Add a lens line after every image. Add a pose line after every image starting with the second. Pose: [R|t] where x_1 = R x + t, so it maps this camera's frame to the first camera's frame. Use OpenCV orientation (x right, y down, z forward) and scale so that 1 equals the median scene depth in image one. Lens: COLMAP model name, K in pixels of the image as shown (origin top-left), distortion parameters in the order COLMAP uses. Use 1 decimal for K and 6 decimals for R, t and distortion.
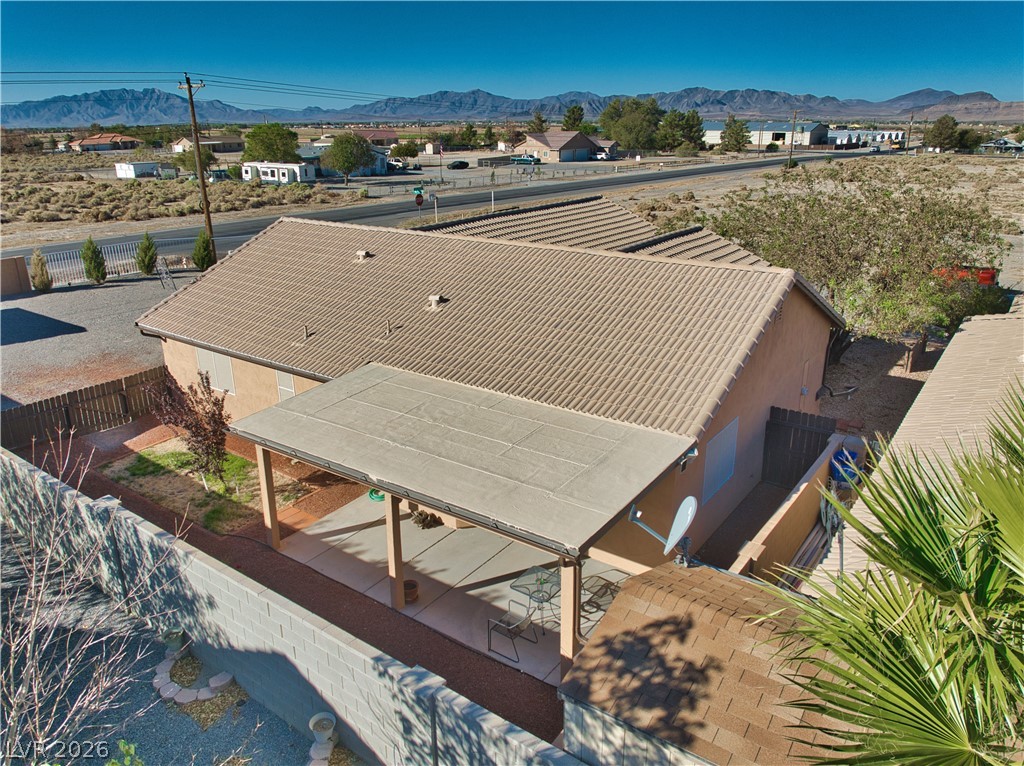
lens RADIAL K [[746.3, 0, 515.7], [0, 746.3, 412.0], [0, 0, 1]] dist [-0.033345, -0.005188]
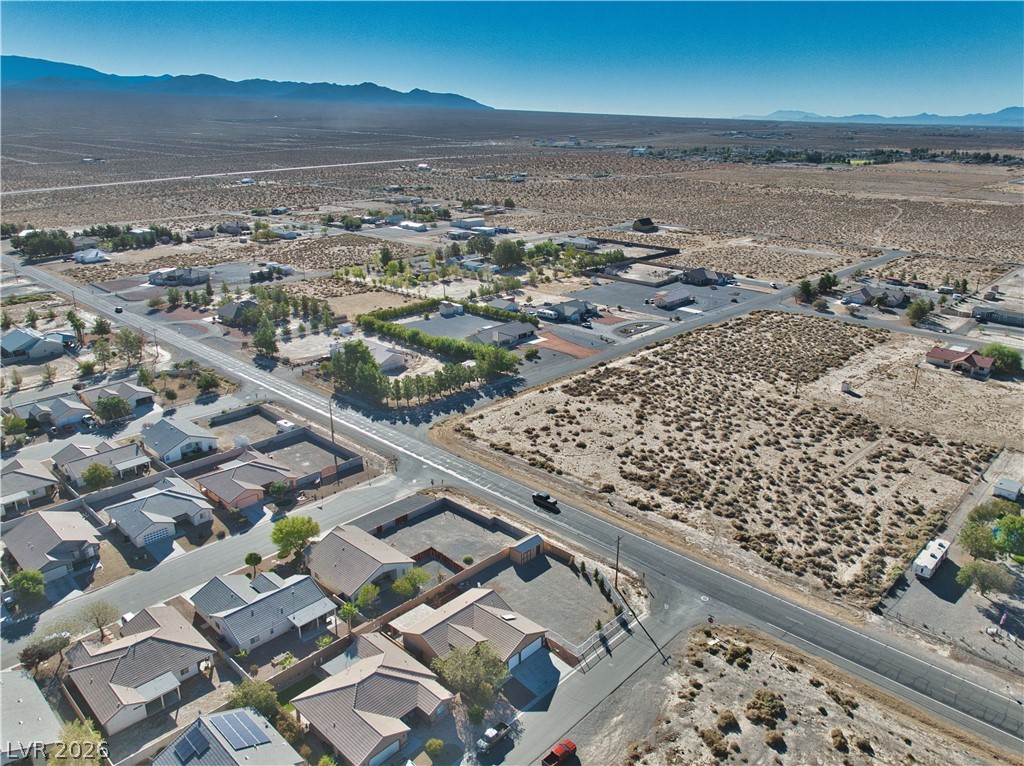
lens RADIAL K [[726.1, 0, 519.5], [0, 726.1, 435.7], [0, 0, 1]] dist [-0.035071, -0.003566]
pose [[-0.127327, 0.398073, -0.908475, 0.950707], [-0.360334, 0.834785, 0.416286, -0.825077], [0.924093, 0.380359, 0.037148, 0.137120]]
